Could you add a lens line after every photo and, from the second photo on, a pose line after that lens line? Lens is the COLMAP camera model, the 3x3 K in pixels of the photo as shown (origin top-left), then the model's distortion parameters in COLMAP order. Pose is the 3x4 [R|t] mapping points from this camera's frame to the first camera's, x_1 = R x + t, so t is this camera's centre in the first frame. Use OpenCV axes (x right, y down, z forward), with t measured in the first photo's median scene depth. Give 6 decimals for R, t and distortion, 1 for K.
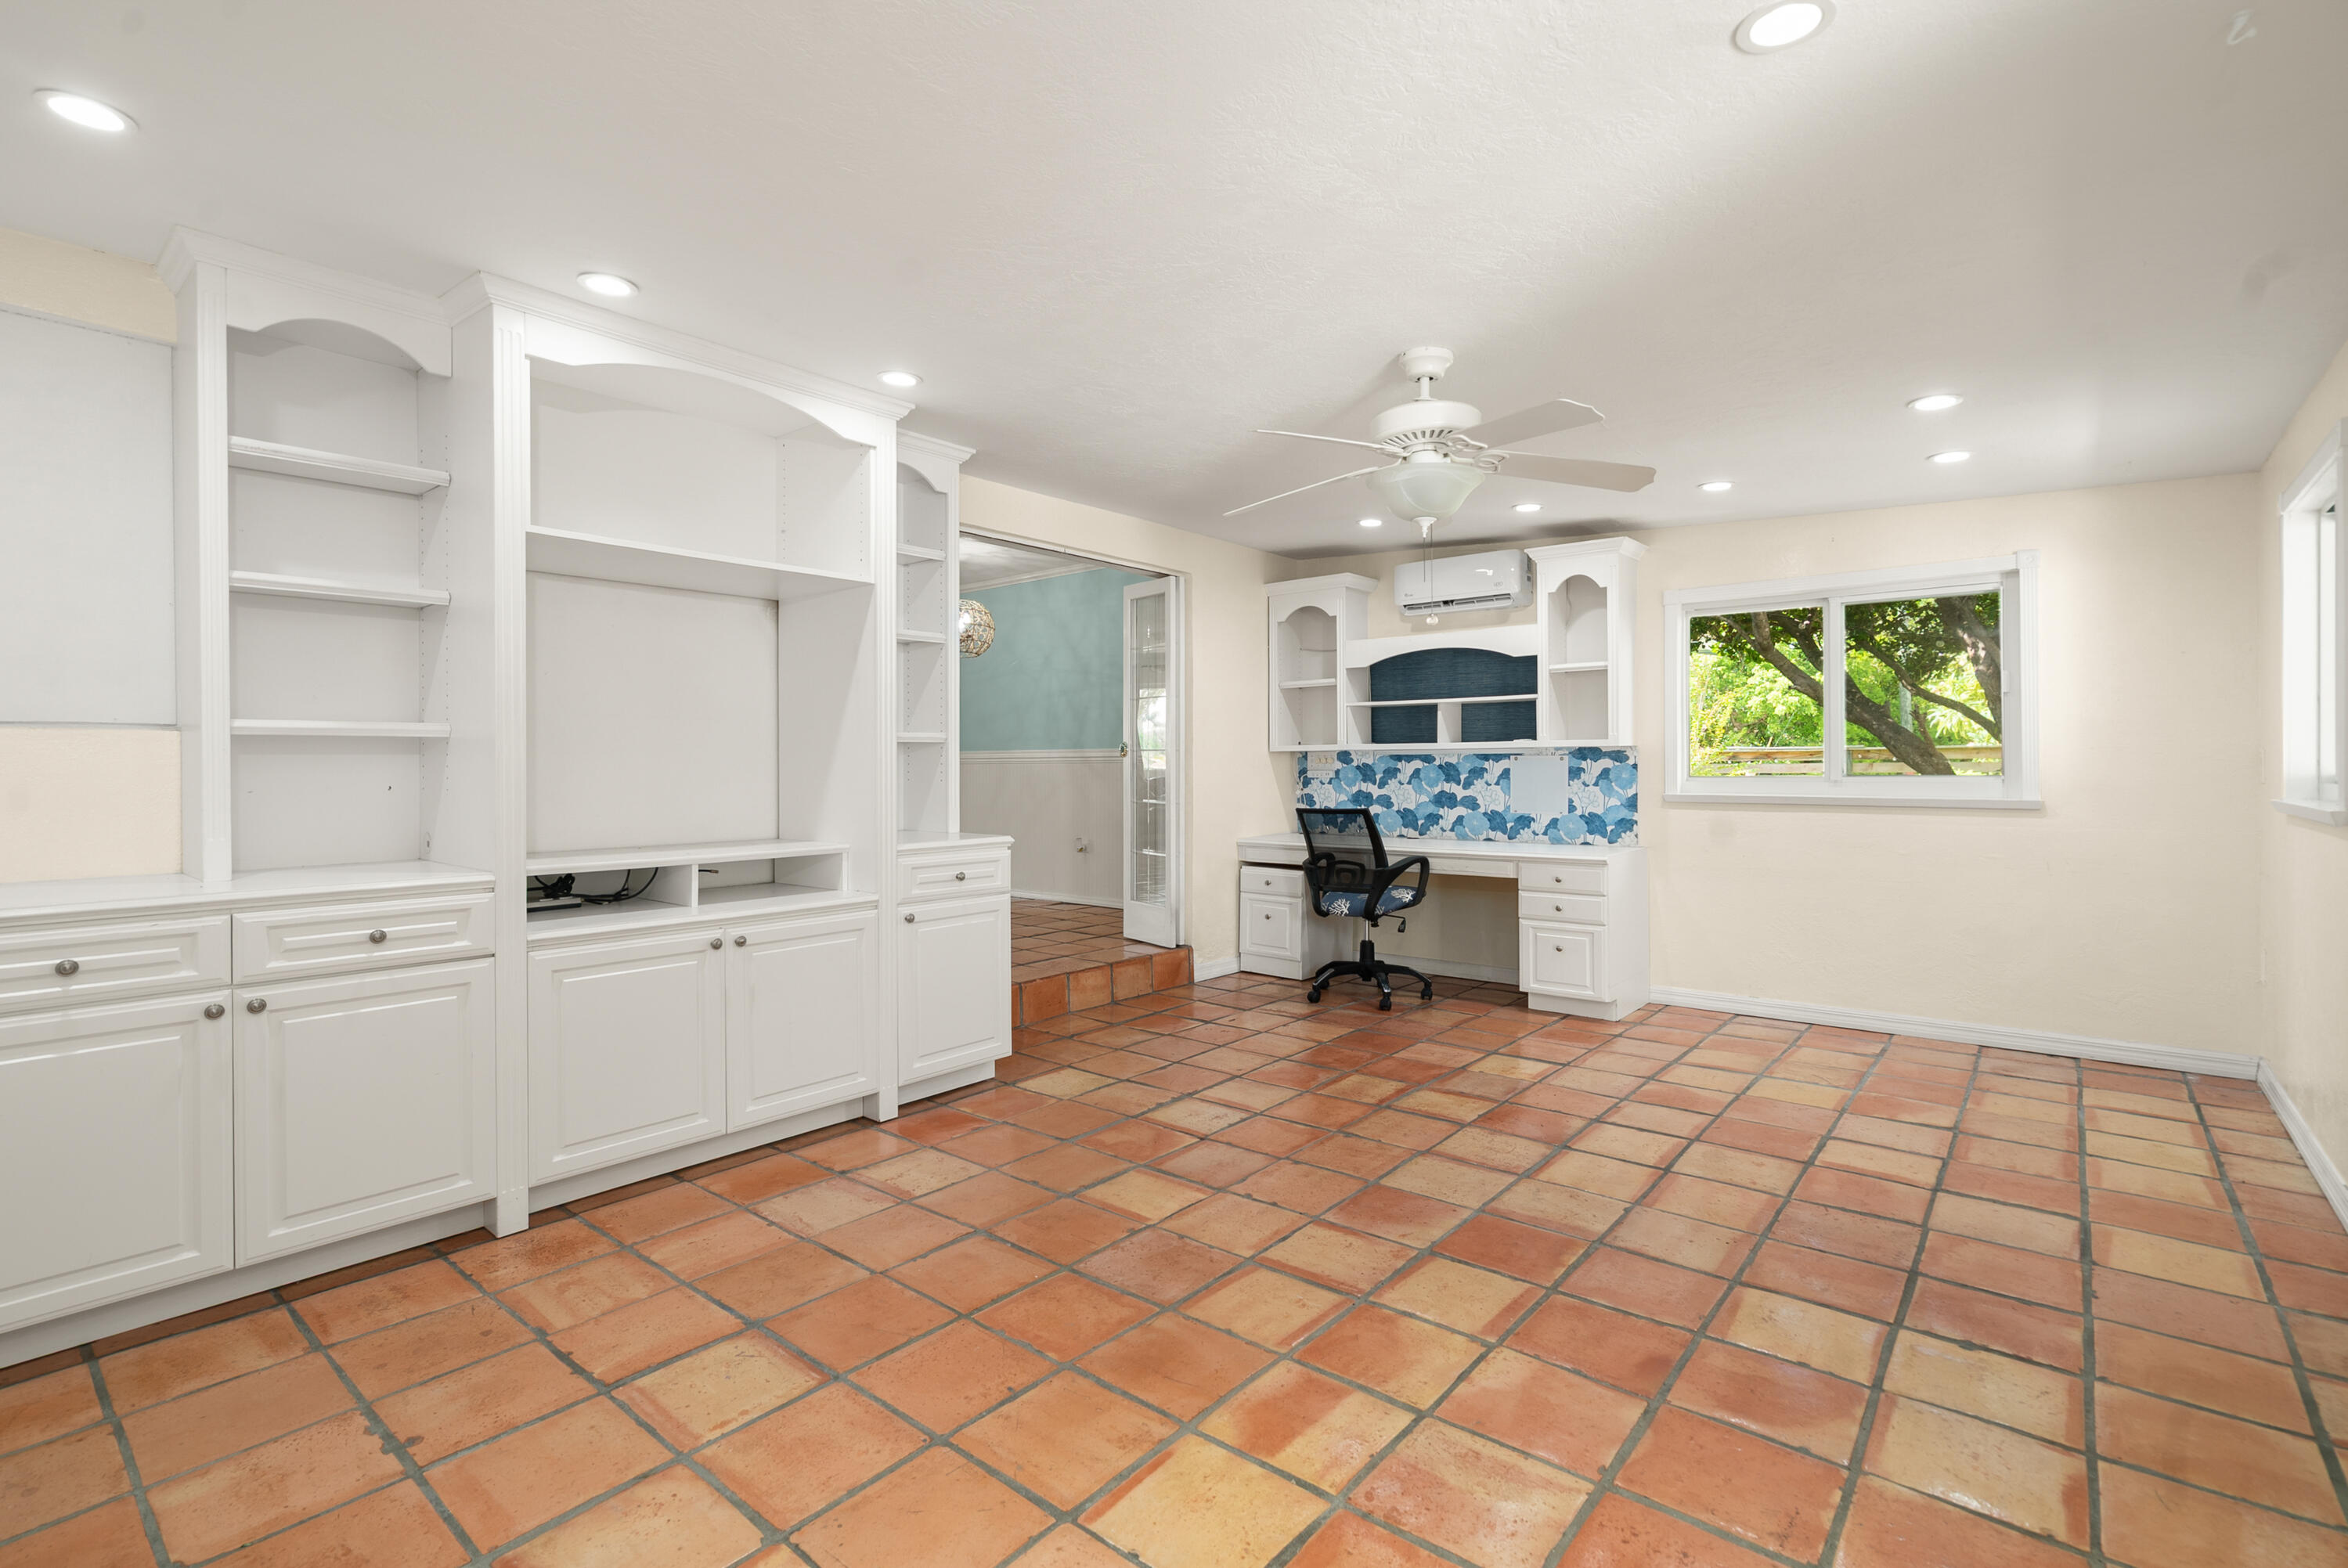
lens RADIAL K [[1067.9, 0, 1173.3], [0, 1067.9, 770.8], [0, 0, 1]] dist [-0.000770, 0.000809]
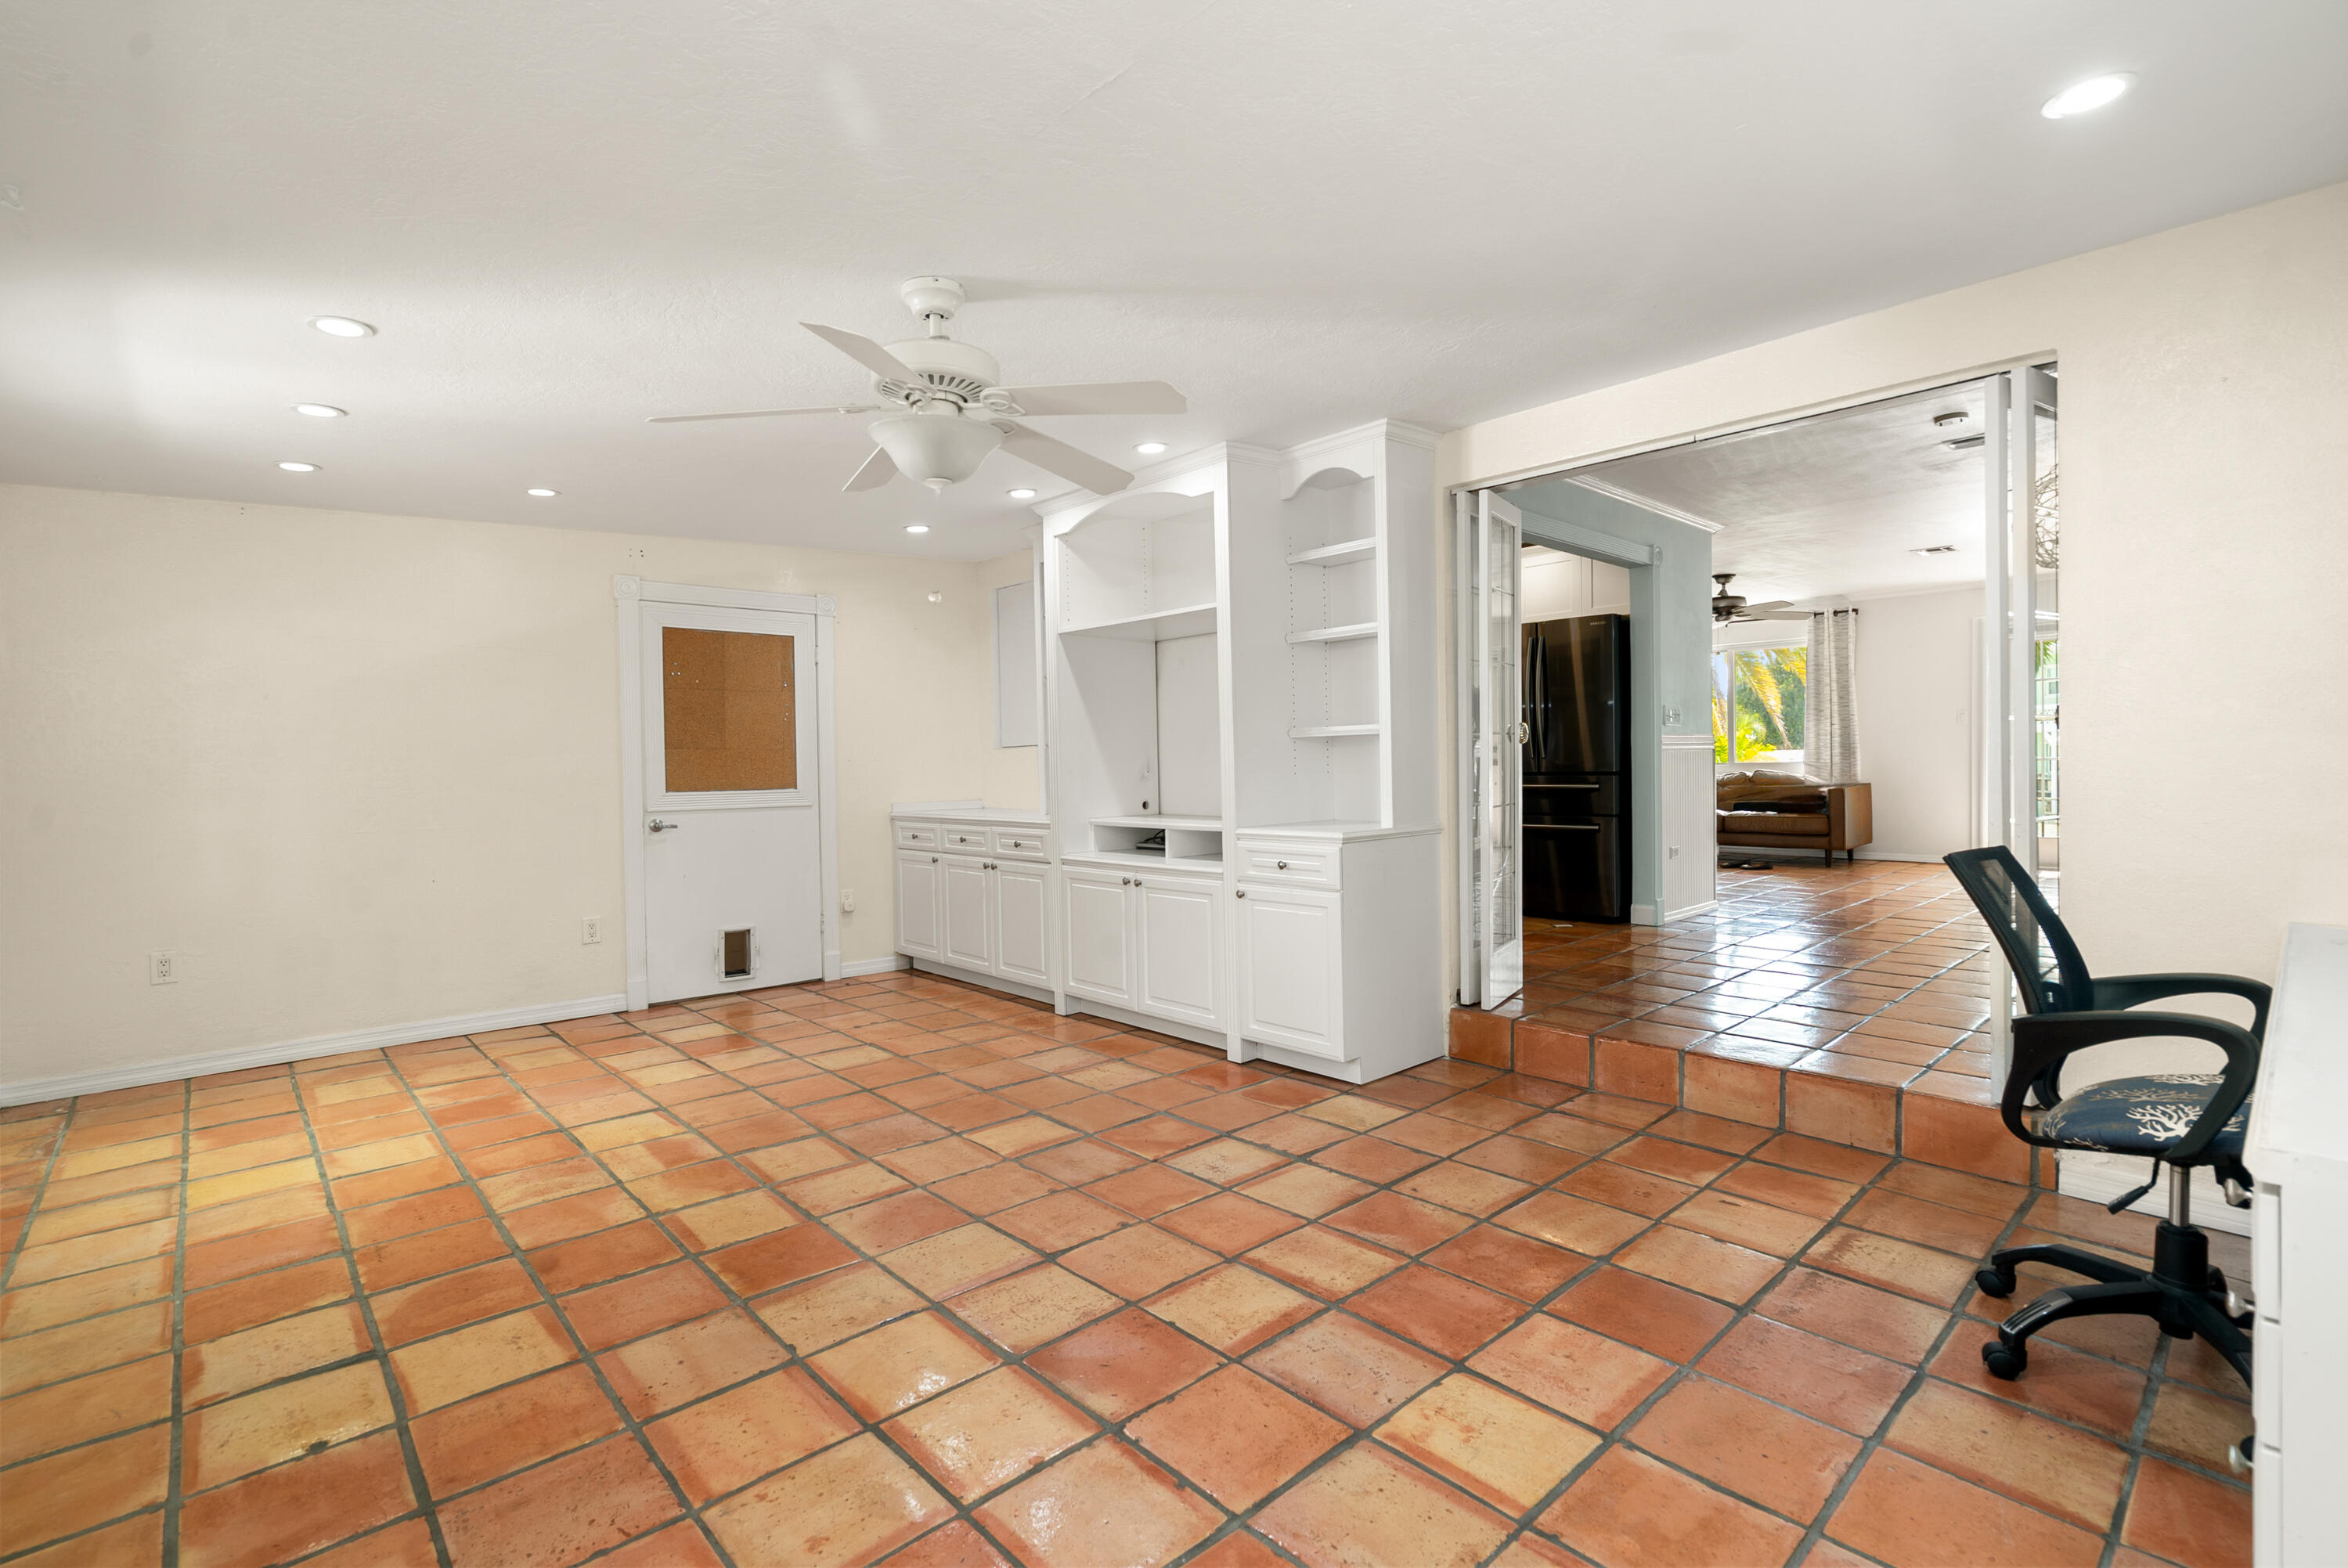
lens RADIAL K [[1079.9, 0, 1170.9], [0, 1079.9, 780.2], [0, 0, 1]] dist [-0.000386, -0.000380]
pose [[-0.141960, 0.019667, -0.989677, 0.845470], [0.013526, 0.999748, 0.017927, -0.004388], [0.989780, -0.010841, -0.142190, 1.022663]]
